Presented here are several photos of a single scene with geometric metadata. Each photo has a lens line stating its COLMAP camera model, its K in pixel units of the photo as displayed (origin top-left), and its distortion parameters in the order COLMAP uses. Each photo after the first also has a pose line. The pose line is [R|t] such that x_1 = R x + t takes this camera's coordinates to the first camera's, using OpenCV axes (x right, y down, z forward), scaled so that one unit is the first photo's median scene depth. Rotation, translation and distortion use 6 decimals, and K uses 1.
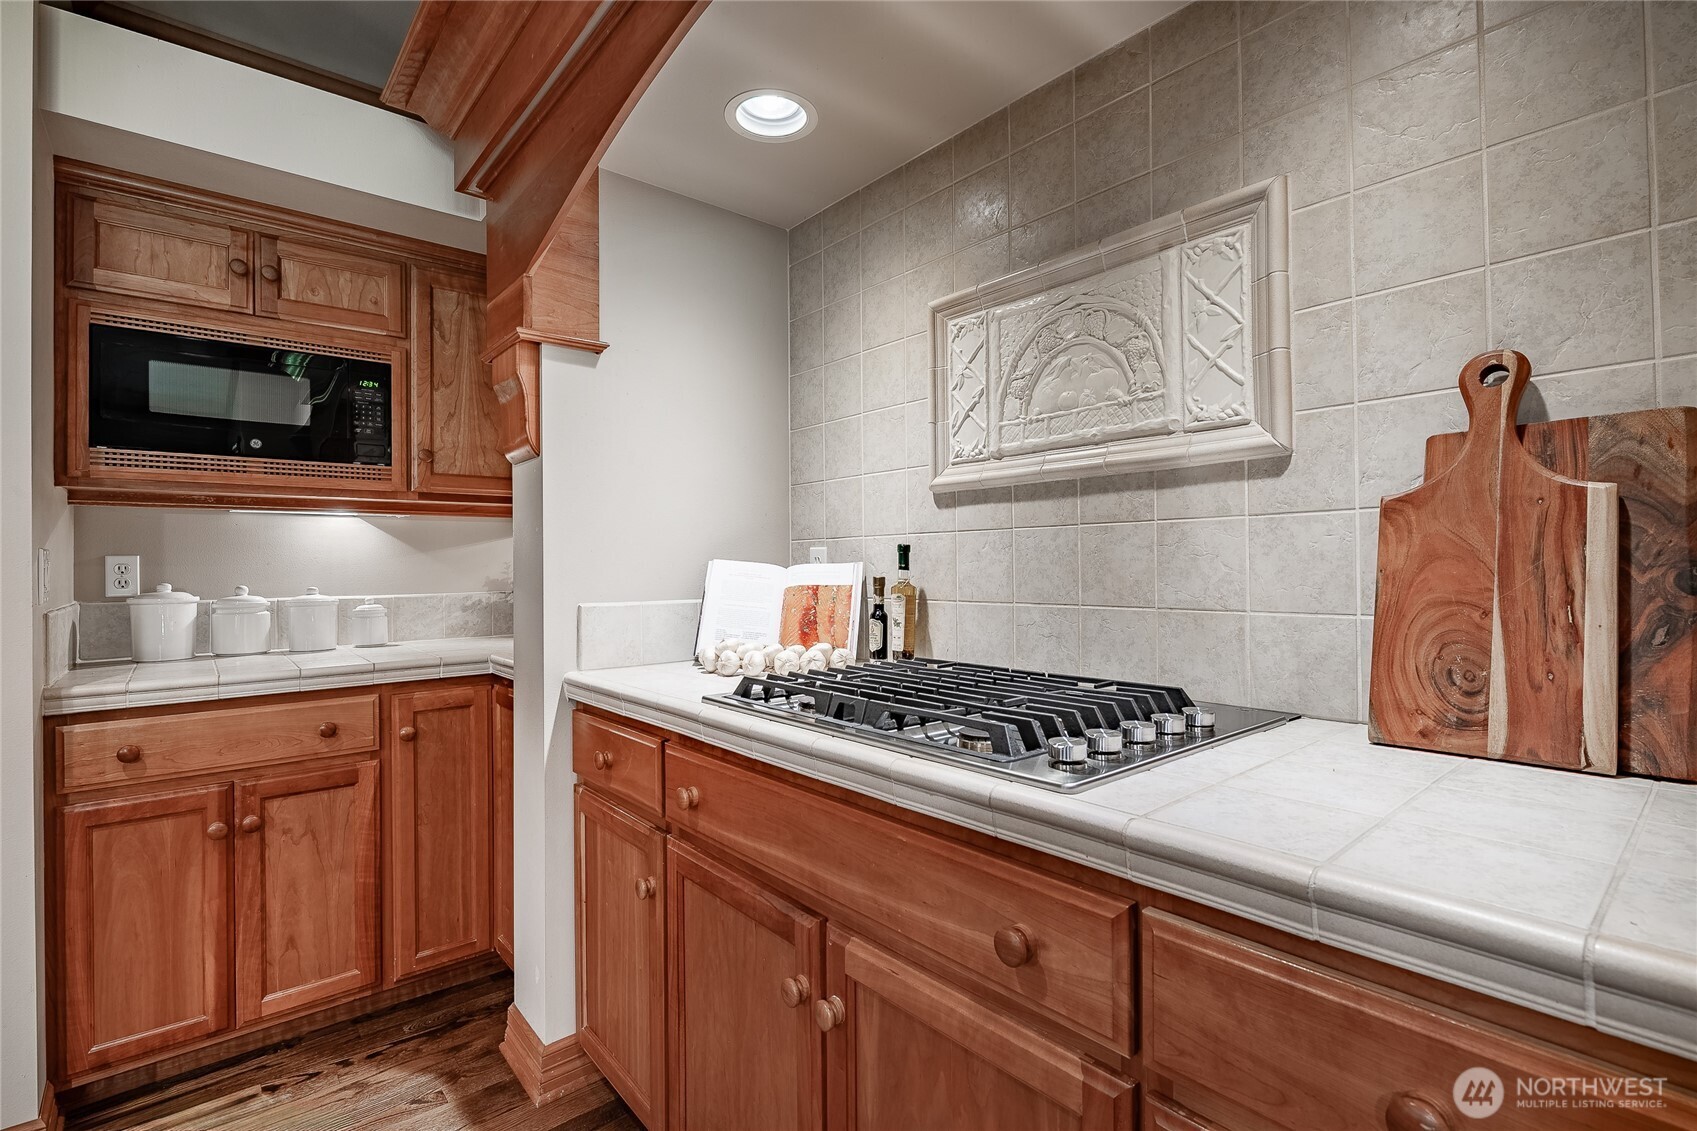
lens RADIAL K [[797.3, 0, 844.9], [0, 797.3, 564.9], [0, 0, 1]] dist [-0.011193, -0.000063]
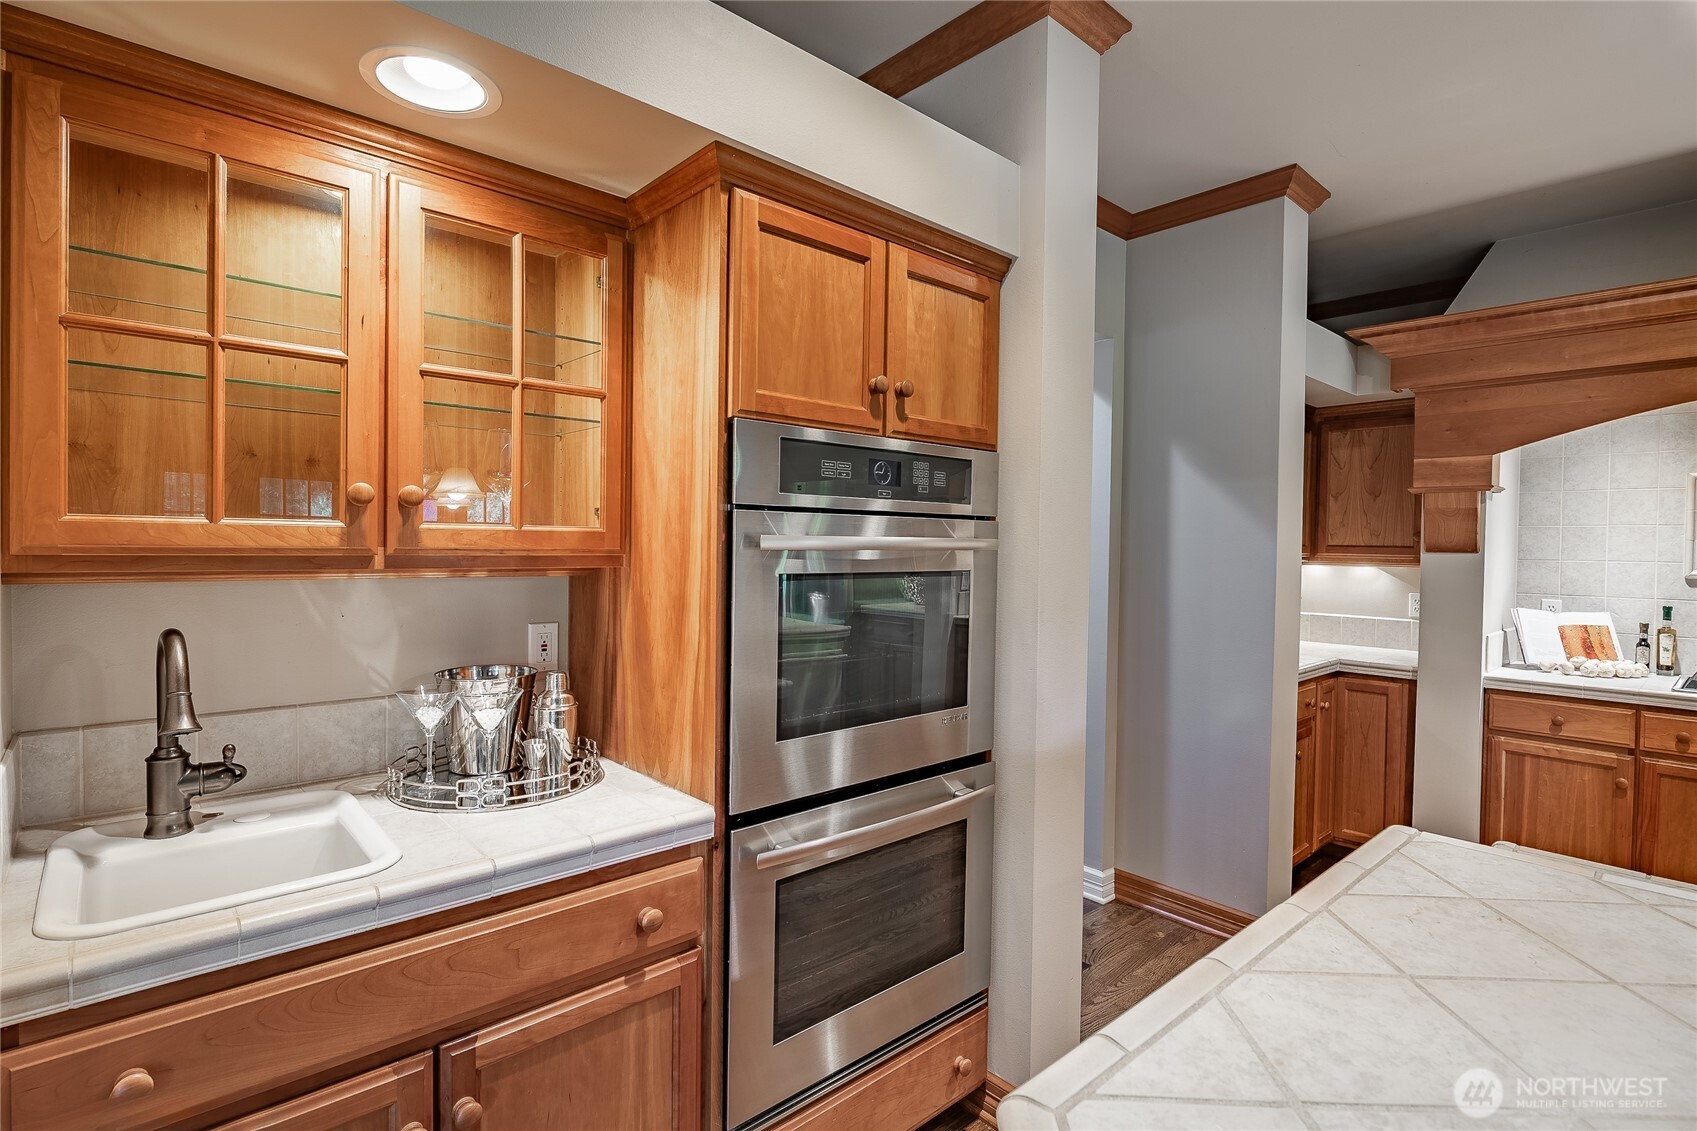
lens RADIAL K [[834.4, 0, 864.5], [0, 834.4, 556.6], [0, 0, 1]] dist [-0.003500, 0.001288]
pose [[0.998981, 0.028271, 0.035190, -1.979141], [-0.028941, 0.999406, 0.018689, -0.131423], [-0.034641, -0.019689, 0.999206, -0.896876]]
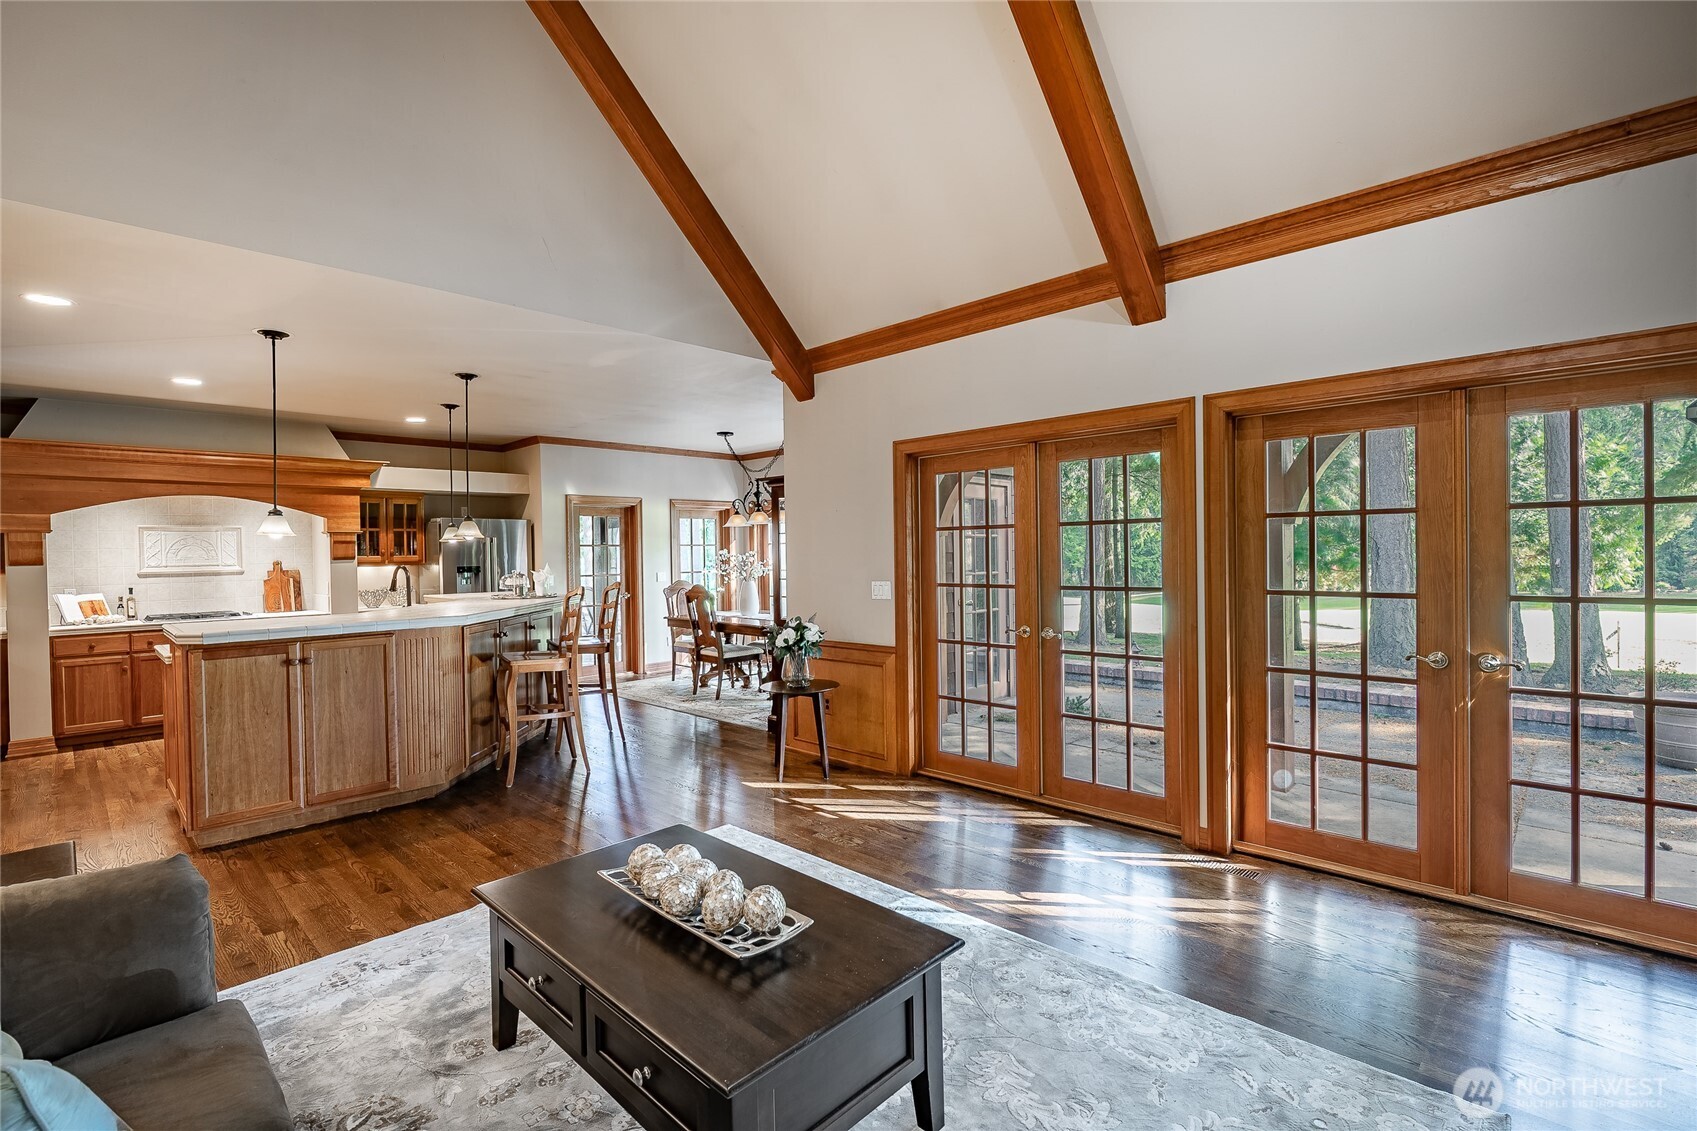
lens RADIAL K [[756.0, 0, 837.7], [0, 756.0, 565.2], [0, 0, 1]] dist [-0.014055, -0.000593]
pose [[-0.091799, -0.004028, 0.995769, -4.149097], [0.010031, 0.999937, 0.004970, -0.126344], [-0.995727, 0.010445, -0.091753, -2.241204]]
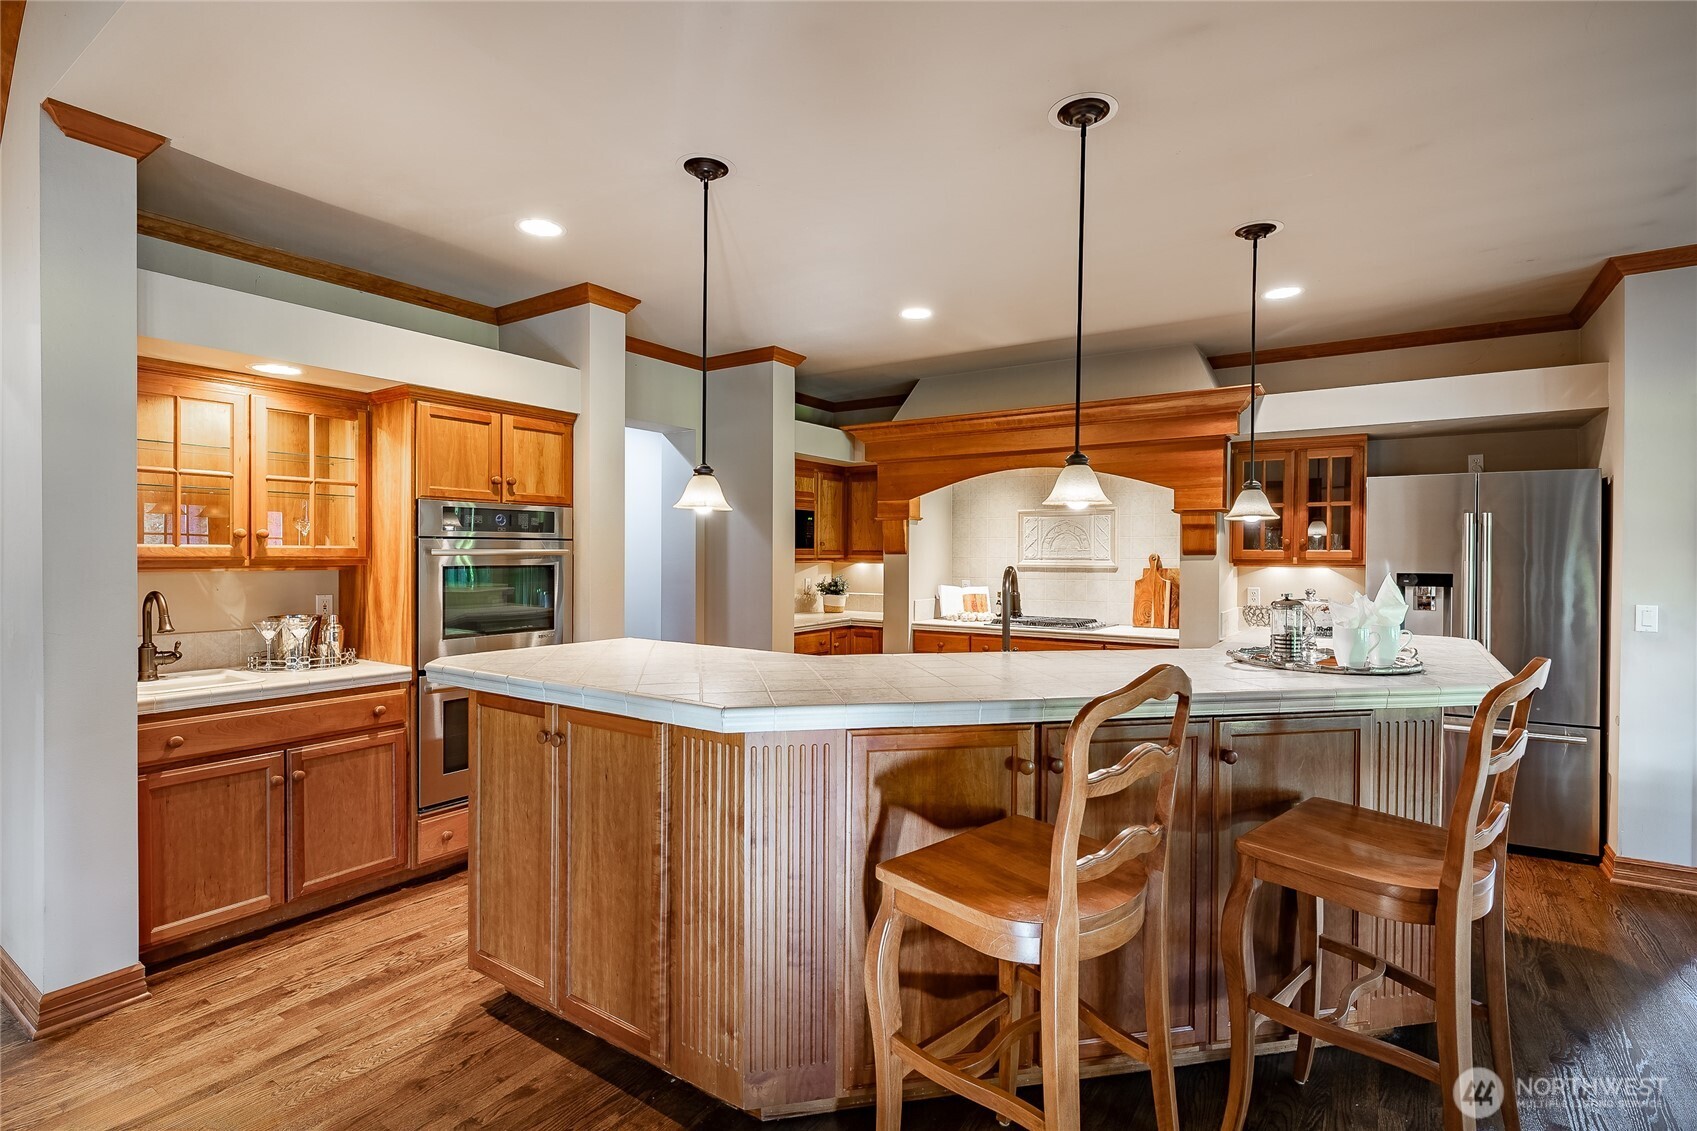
lens RADIAL K [[797.3, 0, 859.5], [0, 797.3, 558.5], [0, 0, 1]] dist [-0.011193, -0.000063]
pose [[0.959335, 0.016302, 0.281801, -1.594297], [-0.018860, 0.999802, 0.006367, -0.144487], [-0.281641, -0.011423, 0.959452, -2.202520]]
